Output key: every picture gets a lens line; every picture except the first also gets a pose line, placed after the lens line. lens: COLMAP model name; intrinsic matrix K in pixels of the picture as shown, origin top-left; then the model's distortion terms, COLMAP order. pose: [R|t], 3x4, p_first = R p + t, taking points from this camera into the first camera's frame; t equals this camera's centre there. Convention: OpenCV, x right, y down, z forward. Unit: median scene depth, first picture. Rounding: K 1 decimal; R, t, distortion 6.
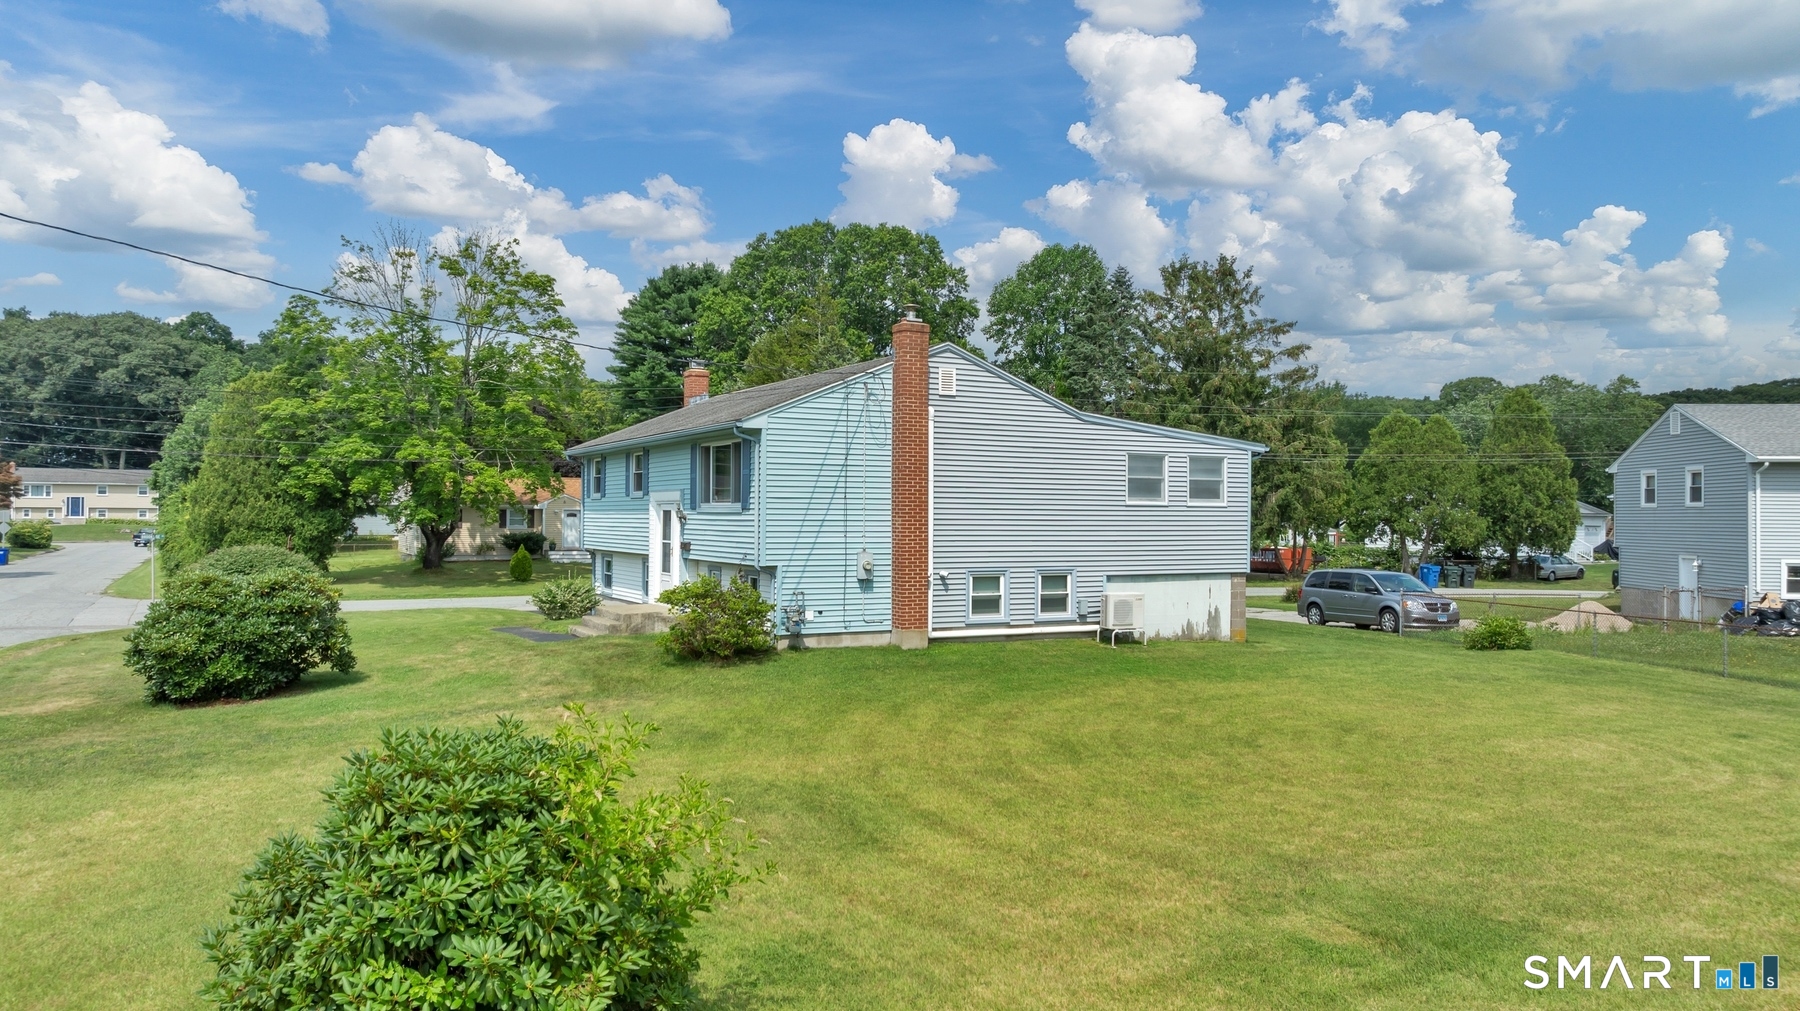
lens RADIAL K [[1276.0, 0, 900.0], [0, 1276.0, 505.5], [0, 0, 1]] dist [-0.014458, 0.002278]
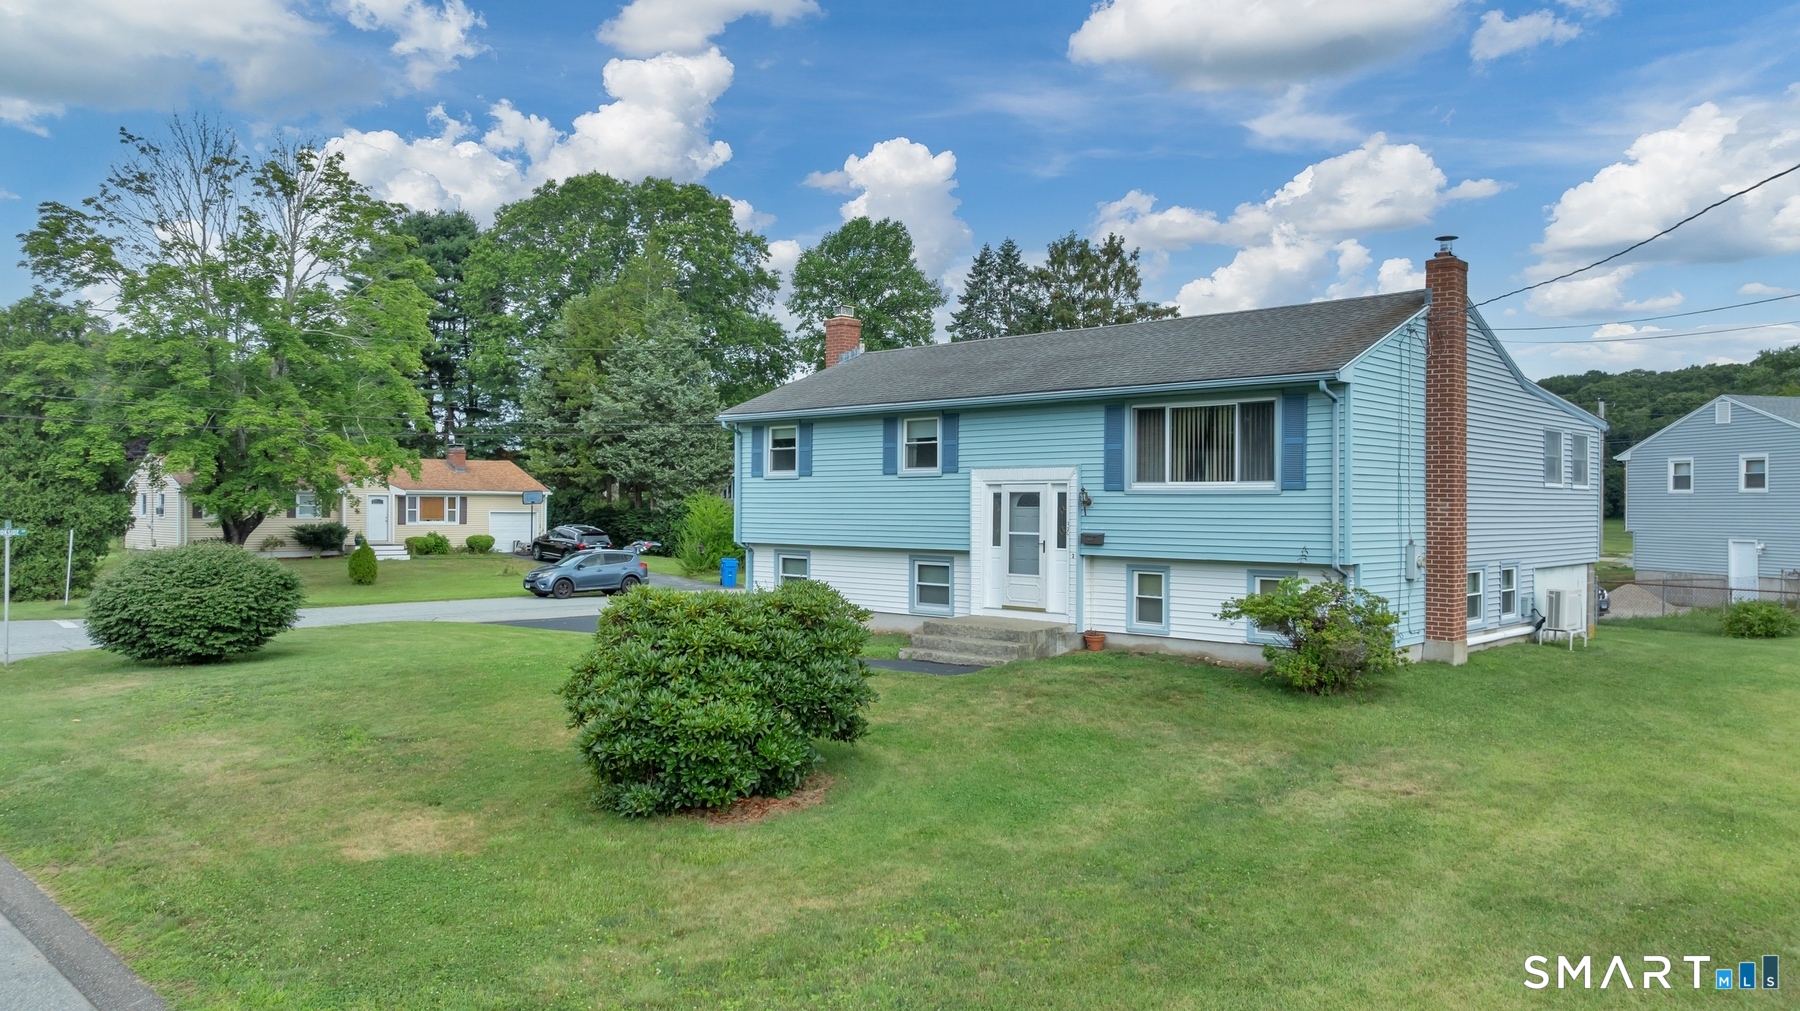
lens RADIAL K [[1276.0, 0, 900.0], [0, 1276.0, 505.5], [0, 0, 1]] dist [-0.014458, 0.002278]
pose [[0.949628, -0.000957, 0.313377, -0.231071], [-0.001869, 0.999960, 0.008718, 0.002373], [-0.313373, -0.008864, 0.949589, 0.140352]]
